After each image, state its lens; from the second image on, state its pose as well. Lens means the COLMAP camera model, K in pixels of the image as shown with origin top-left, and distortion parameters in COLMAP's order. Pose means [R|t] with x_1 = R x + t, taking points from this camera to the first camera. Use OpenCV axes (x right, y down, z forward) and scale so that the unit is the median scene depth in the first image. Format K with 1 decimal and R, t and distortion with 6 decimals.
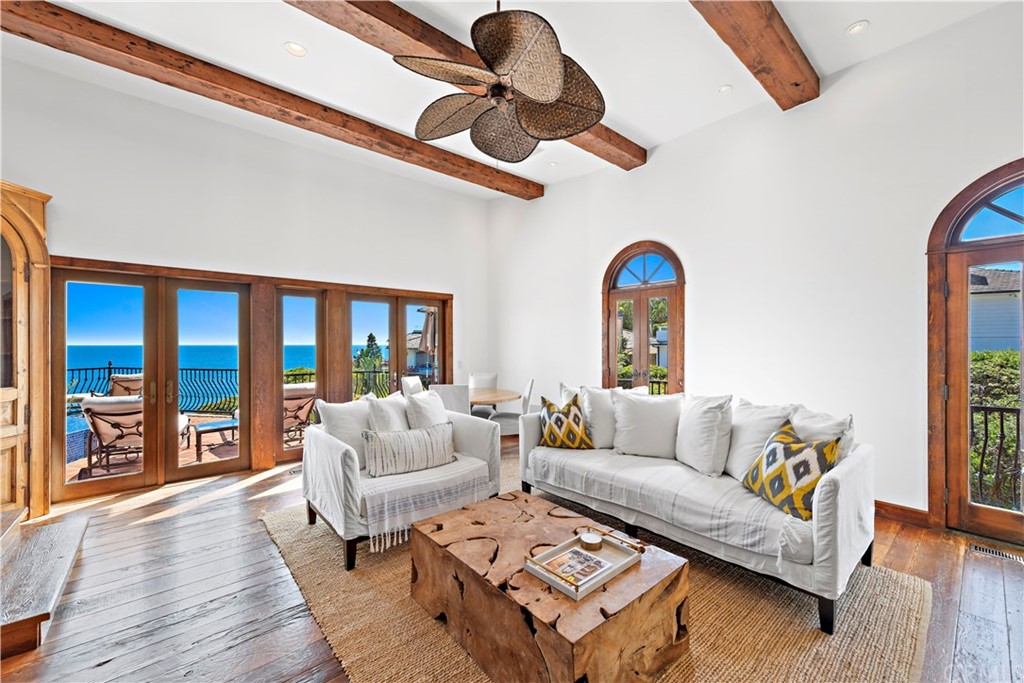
lens RADIAL K [[400.4, 0, 514.7], [0, 400.4, 344.1], [0, 0, 1]] dist [0.000998, 0.000061]
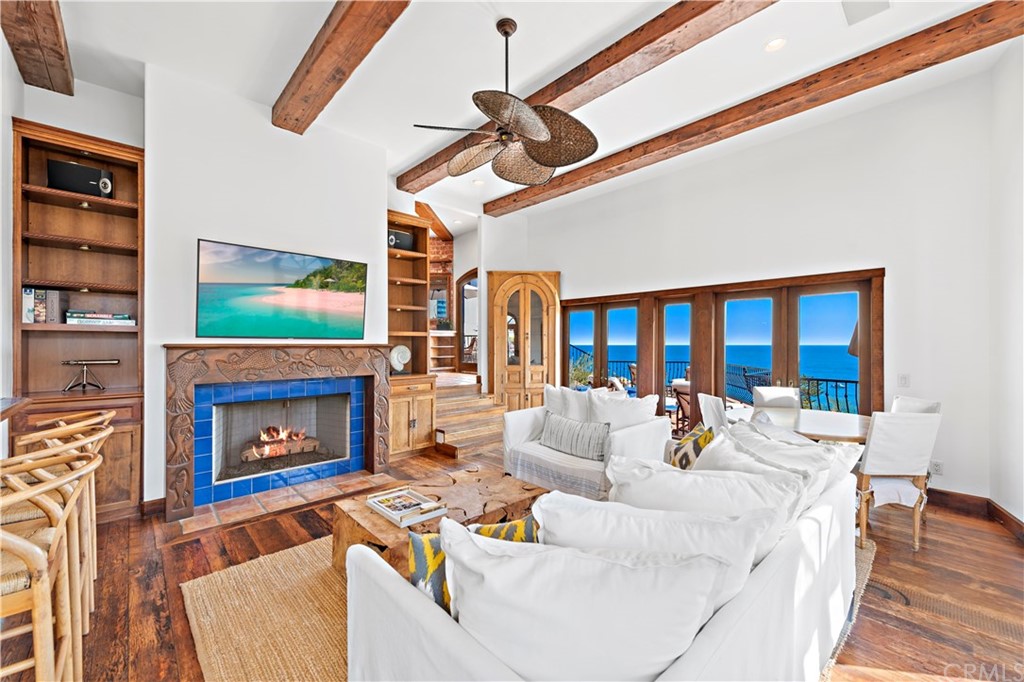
lens RADIAL K [[407.0, 0, 514.8], [0, 407.0, 339.8], [0, 0, 1]] dist [0.003402, -0.000035]
pose [[0.036885, -0.009364, -0.999276, 0.643714], [-0.001013, 0.999955, -0.009408, -0.005081], [0.999319, 0.001360, 0.036874, 0.539630]]
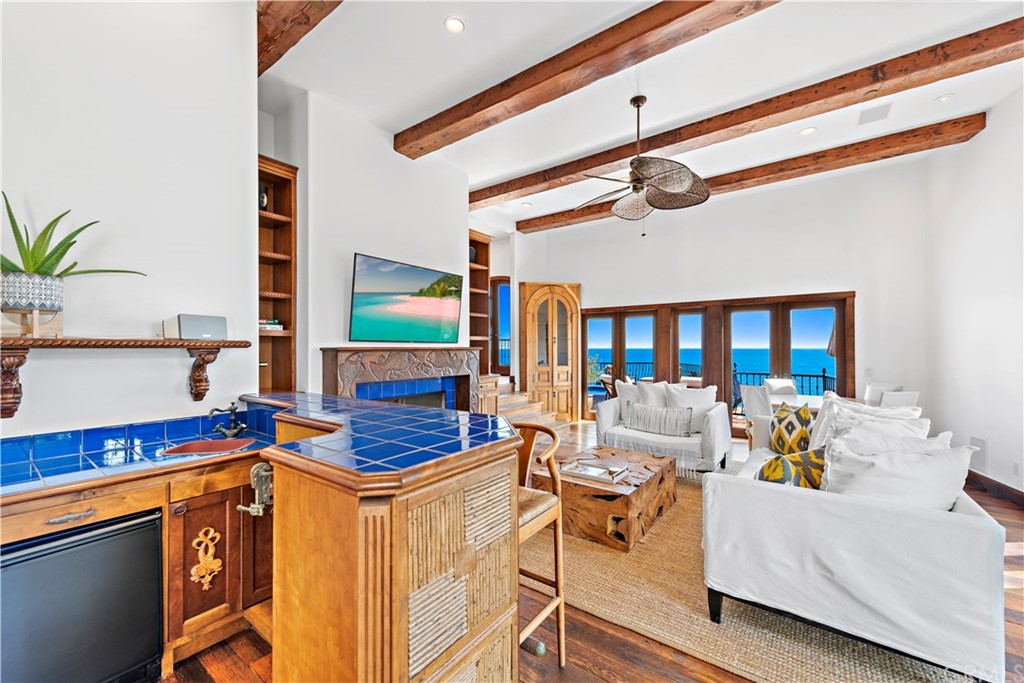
lens RADIAL K [[400.4, 0, 514.7], [0, 400.4, 344.1], [0, 0, 1]] dist [0.000998, 0.000061]
pose [[0.213909, -0.008600, -0.976816, 0.746463], [0.001477, 0.999963, -0.008481, -0.003153], [0.976853, 0.000371, 0.213914, 0.115435]]
